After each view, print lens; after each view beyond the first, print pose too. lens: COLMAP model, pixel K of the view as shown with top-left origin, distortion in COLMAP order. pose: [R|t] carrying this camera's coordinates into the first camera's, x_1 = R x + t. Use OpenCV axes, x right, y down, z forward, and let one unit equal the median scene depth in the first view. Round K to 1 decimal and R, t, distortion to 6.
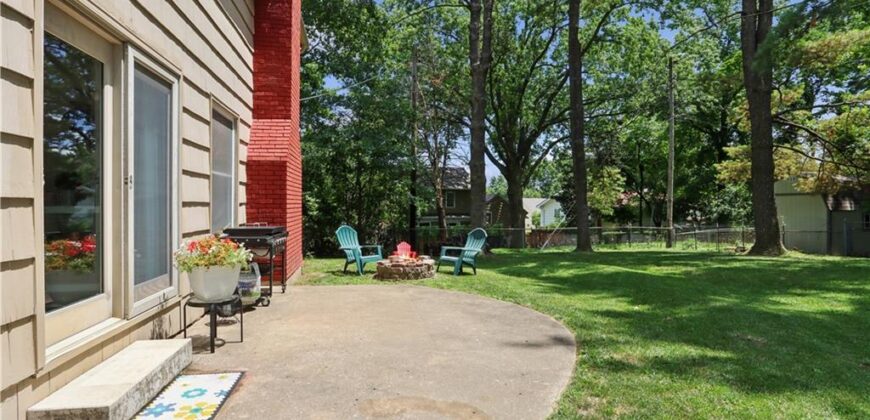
lens RADIAL K [[465.8, 0, 434.4], [0, 465.8, 226.2], [0, 0, 1]] dist [-0.000614, -0.000110]
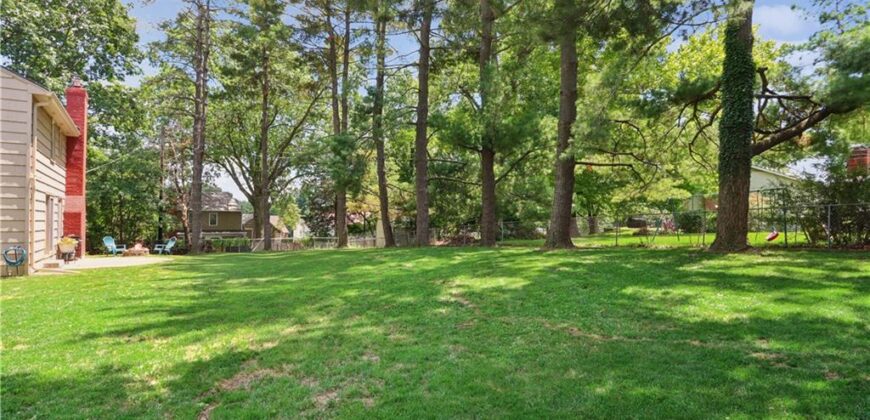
lens RADIAL K [[465.8, 0, 434.4], [0, 465.8, 226.2], [0, 0, 1]] dist [-0.000614, -0.000110]
pose [[0.917834, -0.006056, 0.396919, 0.443519], [0.019130, 0.999397, -0.028988, 0.052703], [-0.396504, 0.034199, 0.917396, -2.069136]]
